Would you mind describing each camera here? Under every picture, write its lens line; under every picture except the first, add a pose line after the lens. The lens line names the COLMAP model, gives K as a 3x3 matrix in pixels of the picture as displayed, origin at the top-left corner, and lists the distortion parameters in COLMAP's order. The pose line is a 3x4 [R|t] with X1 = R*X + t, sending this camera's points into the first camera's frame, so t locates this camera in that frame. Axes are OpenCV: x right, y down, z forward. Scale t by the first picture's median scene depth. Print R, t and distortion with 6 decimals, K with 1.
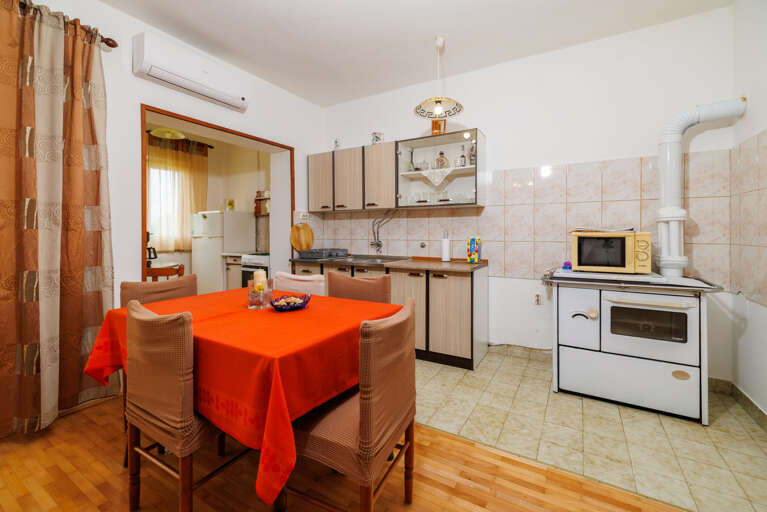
lens RADIAL K [[328.8, 0, 385.6], [0, 328.8, 232.3], [0, 0, 1]] dist [-0.002899, -0.000165]
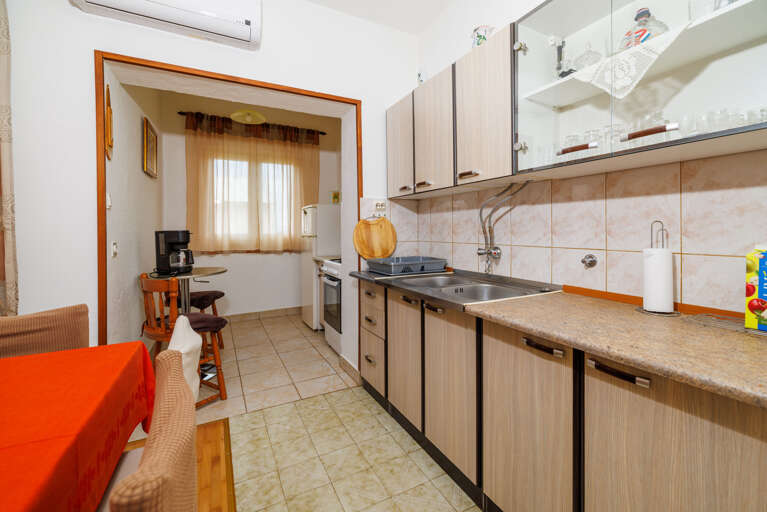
lens RADIAL K [[328.8, 0, 385.6], [0, 328.8, 232.3], [0, 0, 1]] dist [-0.002899, -0.000165]
pose [[0.850991, -0.000450, -0.525180, 0.105559], [0.005070, 0.999960, 0.007357, -0.001380], [0.525156, -0.008924, 0.850959, 0.479779]]
